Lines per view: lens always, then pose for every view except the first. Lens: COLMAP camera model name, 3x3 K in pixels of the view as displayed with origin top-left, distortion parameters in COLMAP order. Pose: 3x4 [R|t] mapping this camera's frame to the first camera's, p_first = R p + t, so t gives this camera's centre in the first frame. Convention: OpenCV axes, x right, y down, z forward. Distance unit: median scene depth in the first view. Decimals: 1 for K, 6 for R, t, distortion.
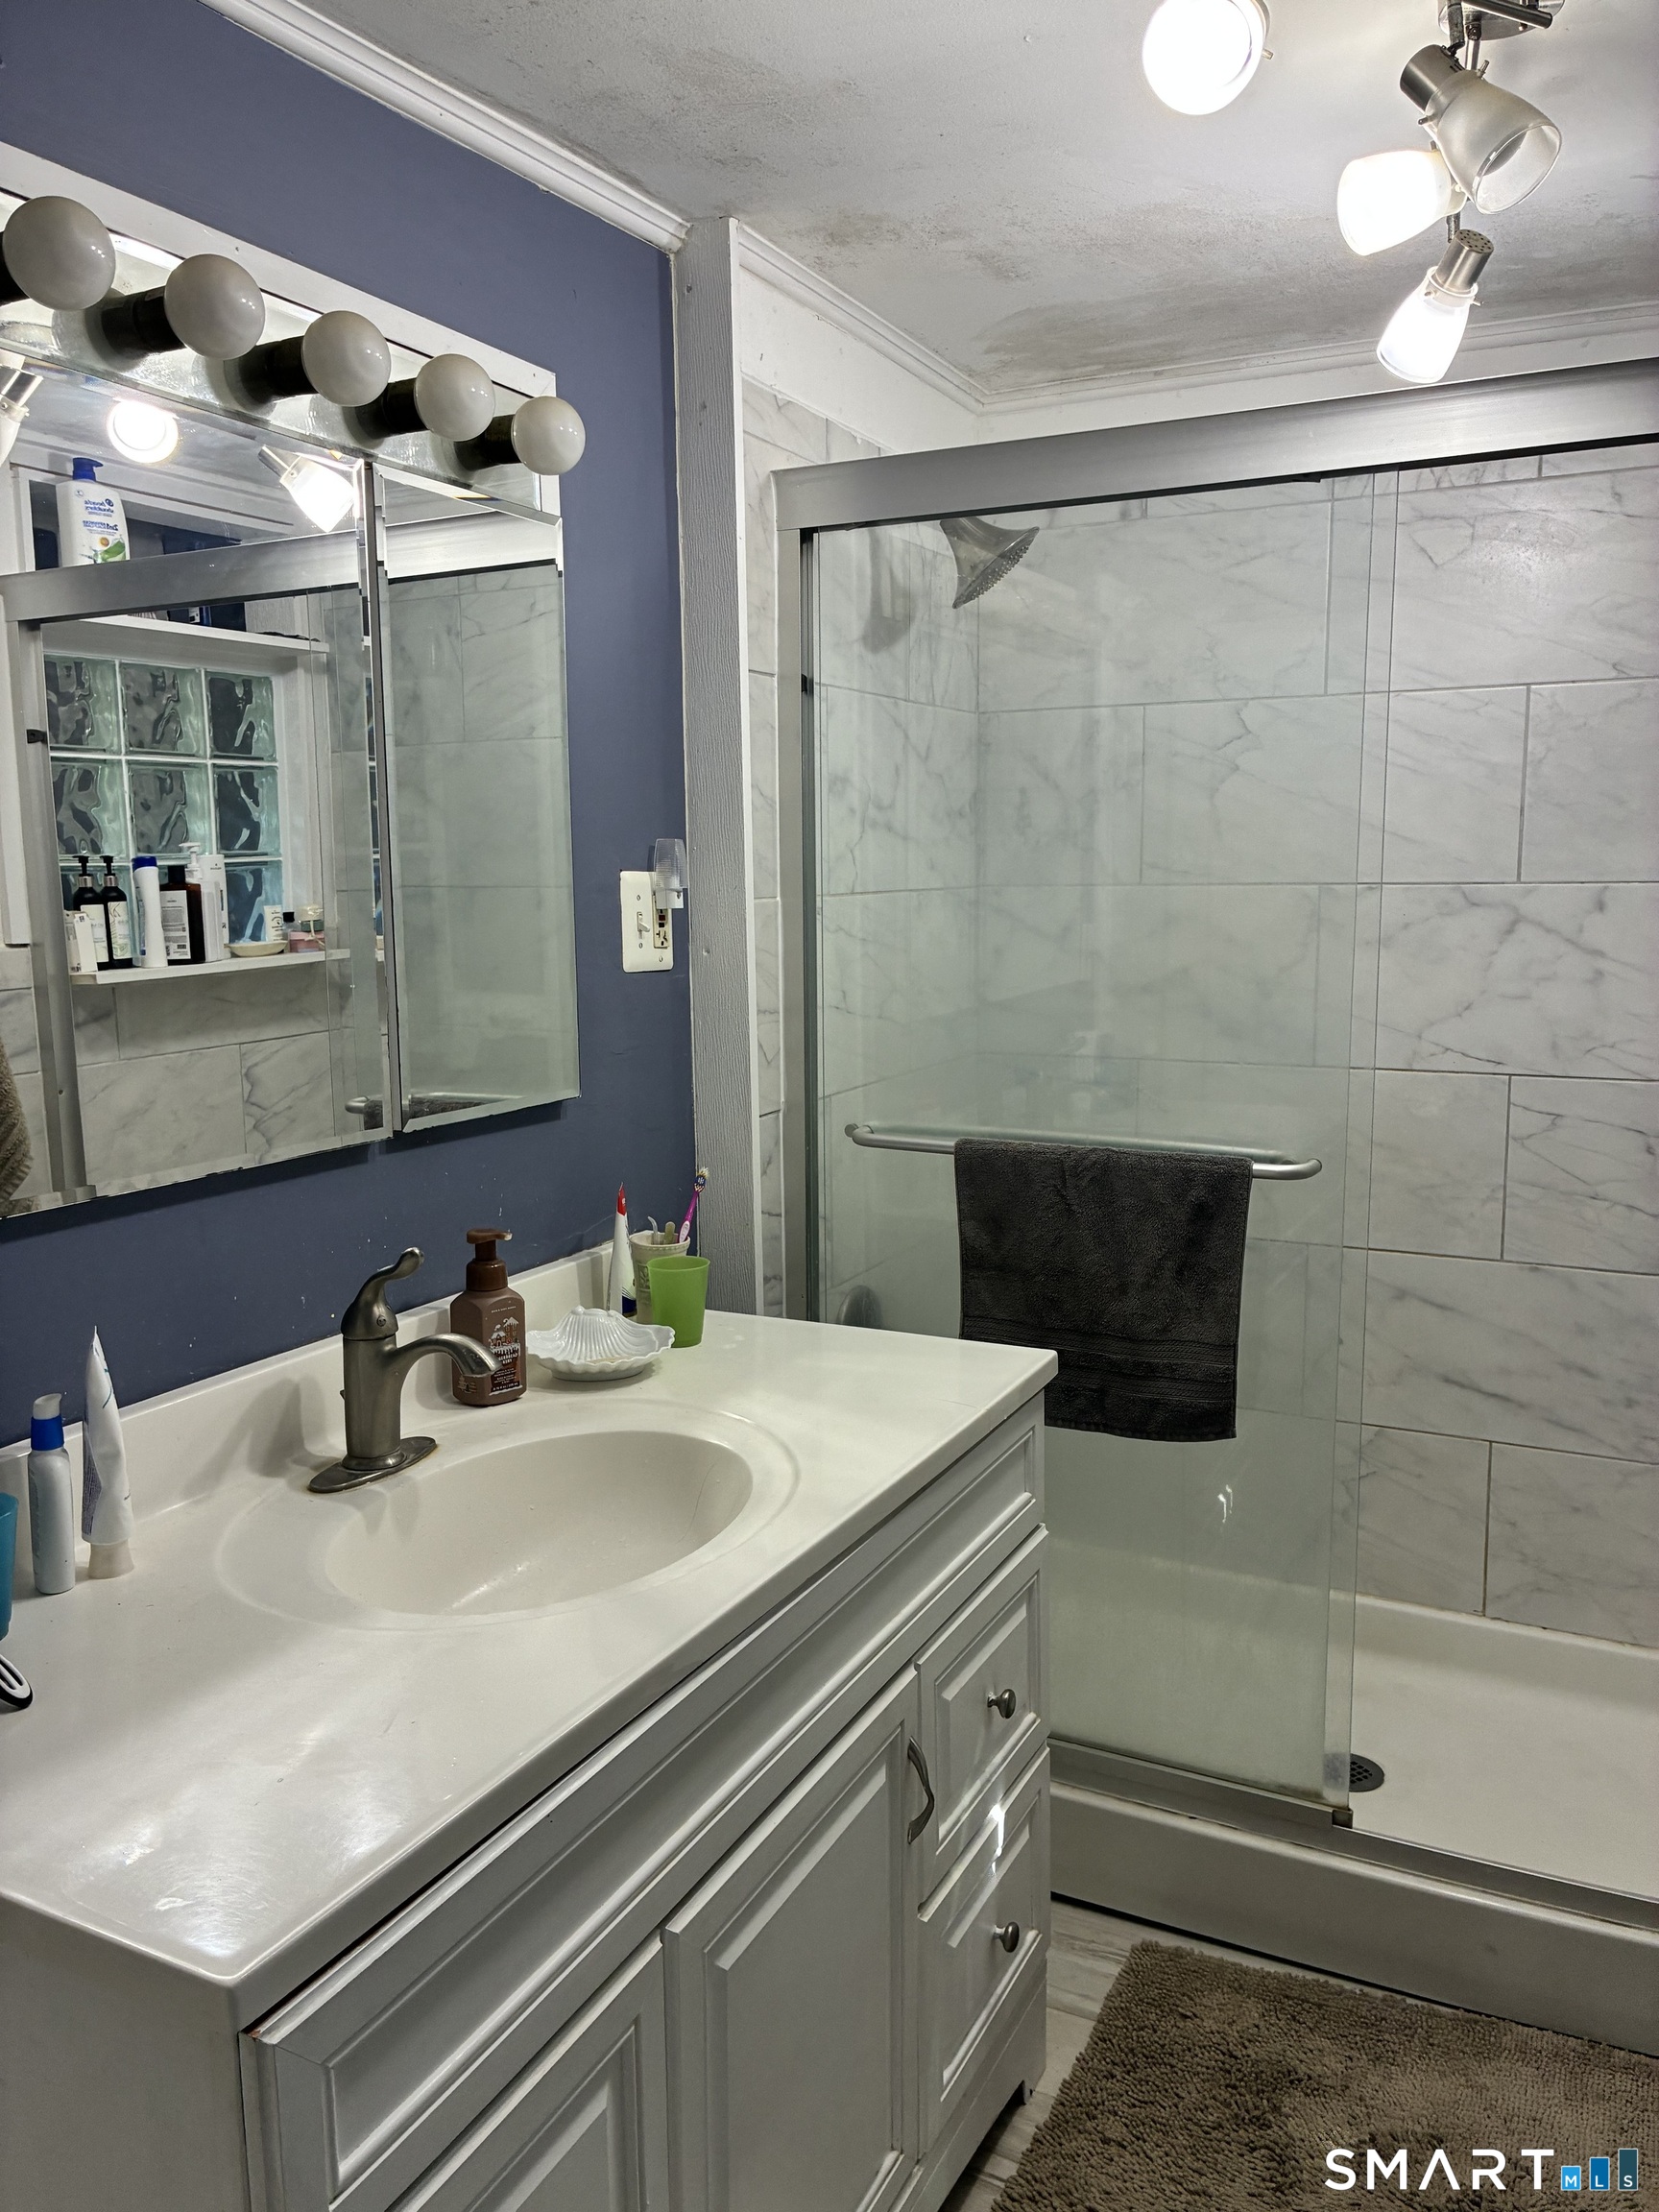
lens RADIAL K [[1684.9, 0, 827.5], [0, 1684.9, 1102.6], [0, 0, 1]] dist [0.053091, -0.077270]
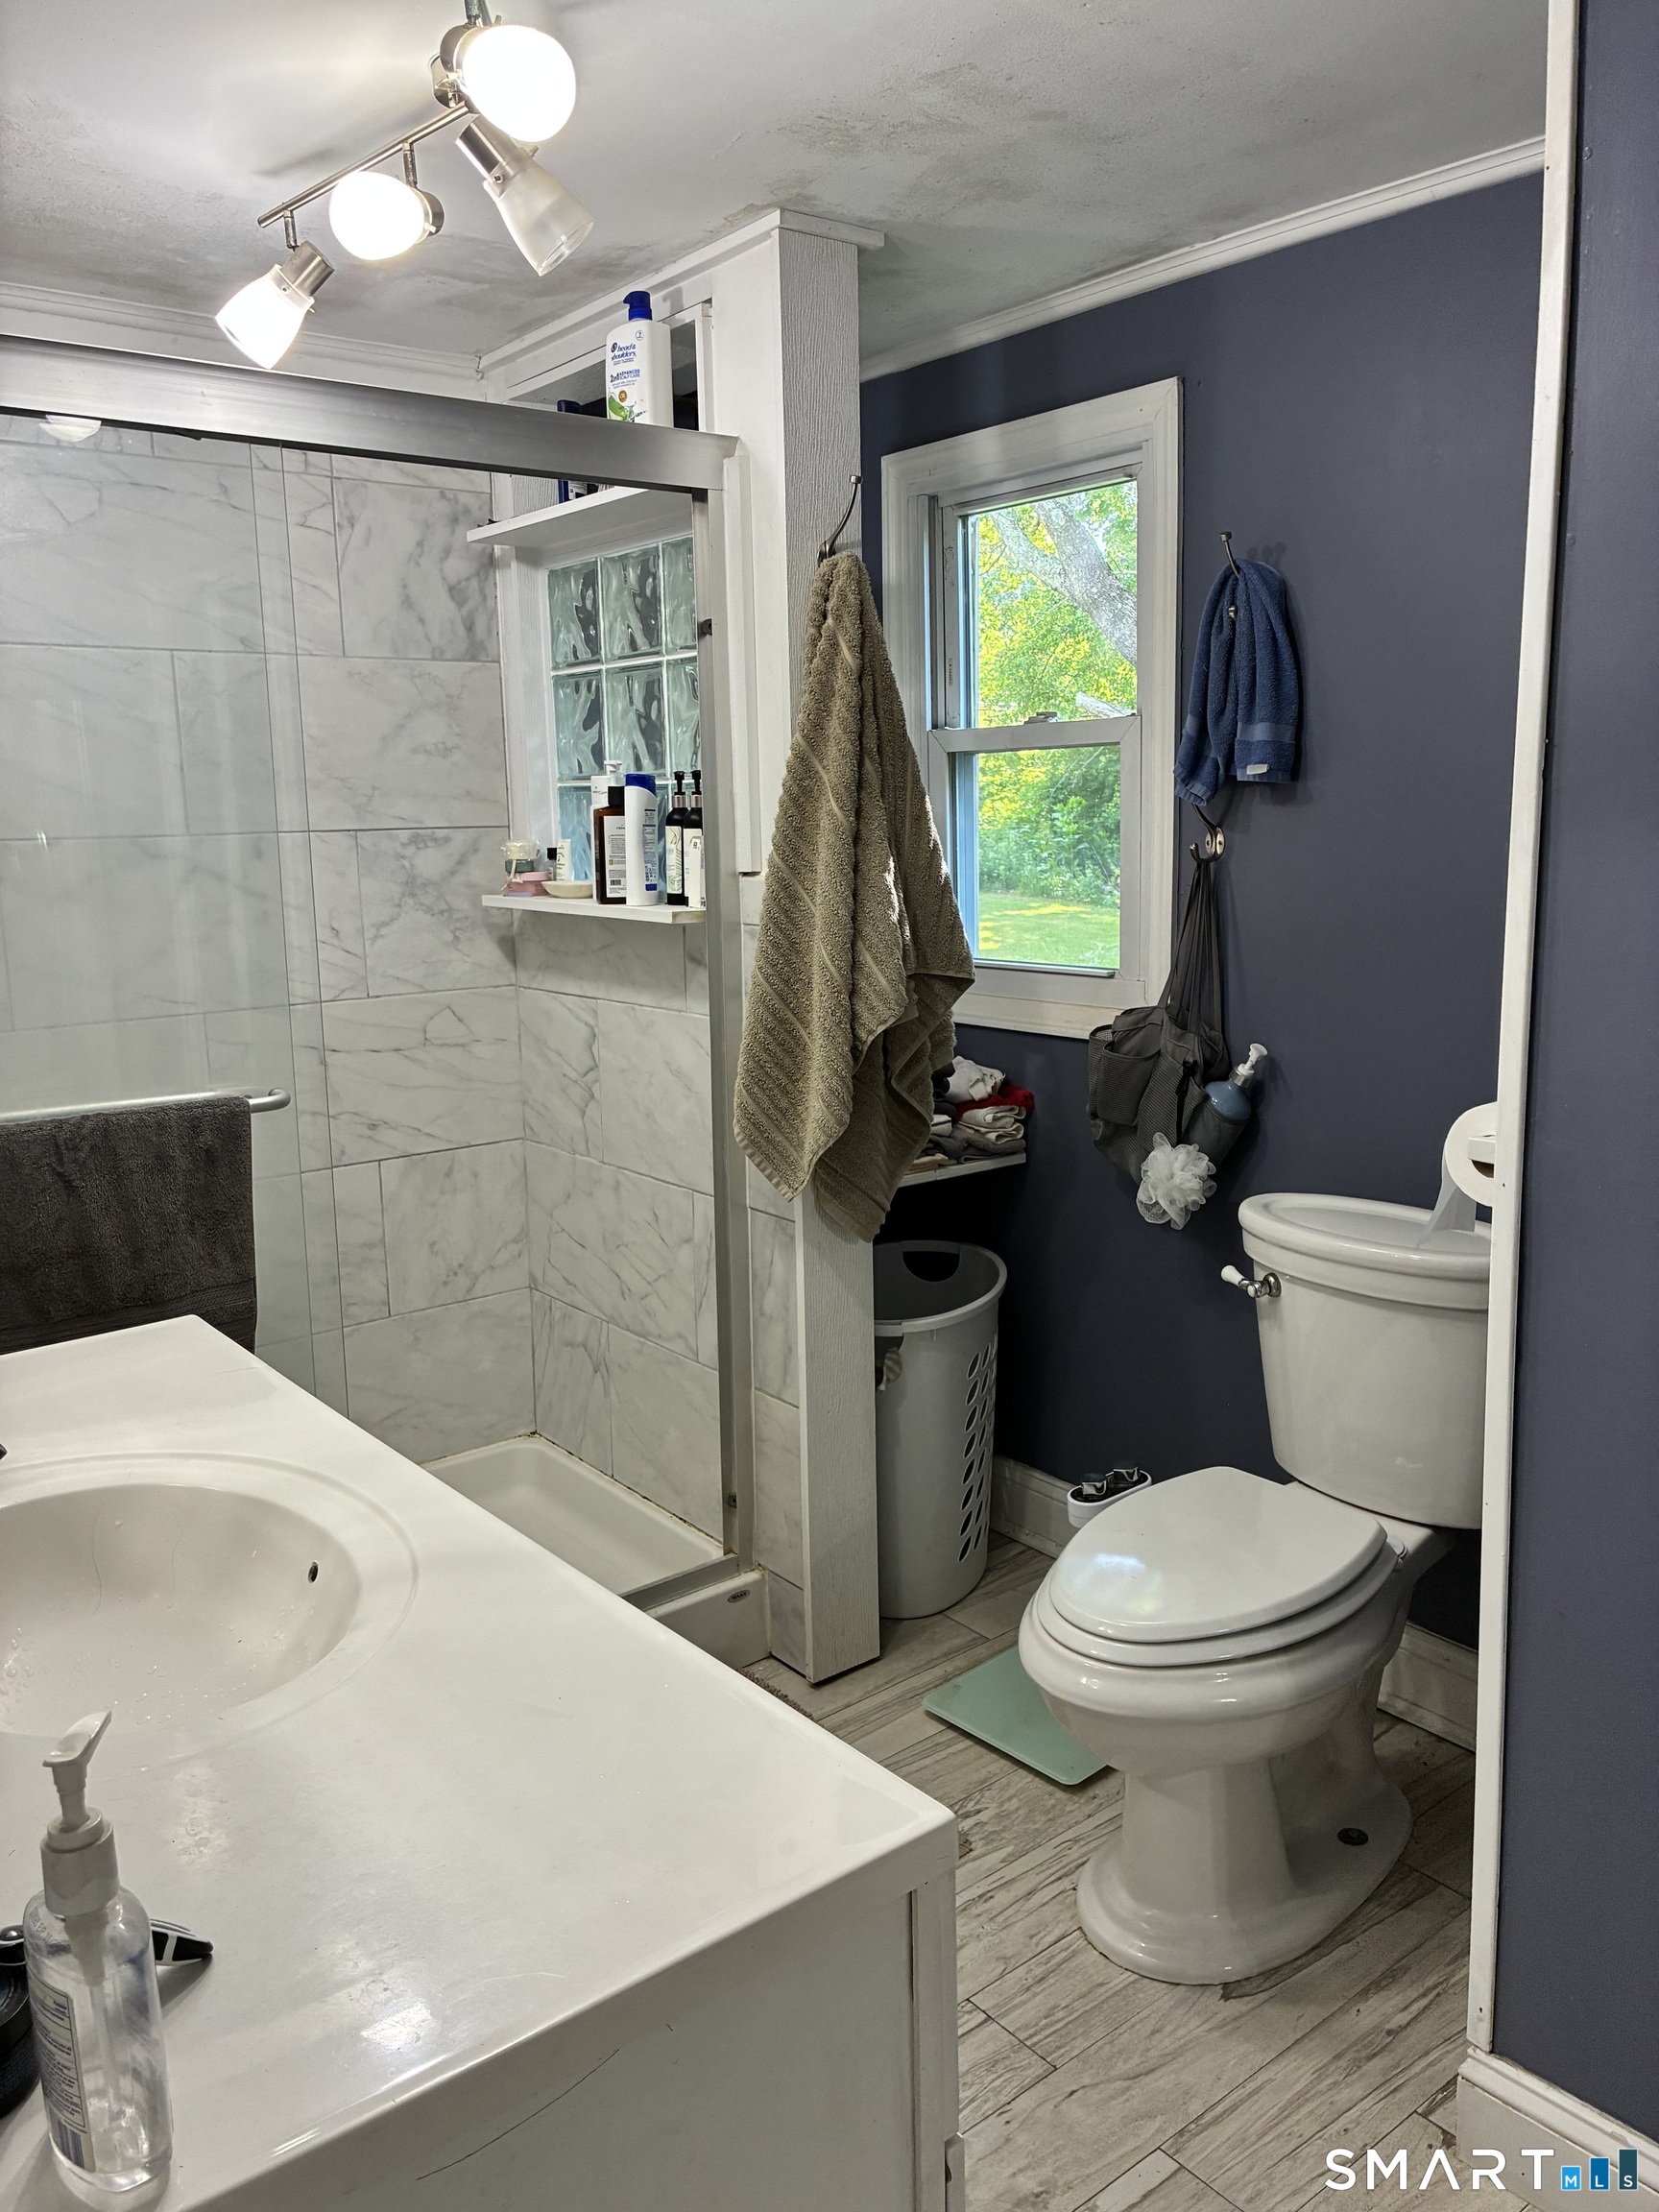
lens RADIAL K [[1684.9, 0, 828.5], [0, 1684.9, 1105.2], [0, 0, 1]] dist [0.053091, -0.077270]
pose [[0.408982, -0.157429, 0.898860, -0.488323], [0.147255, 0.983483, 0.105249, -0.015917], [-0.900583, 0.089317, 0.425409, 0.216969]]
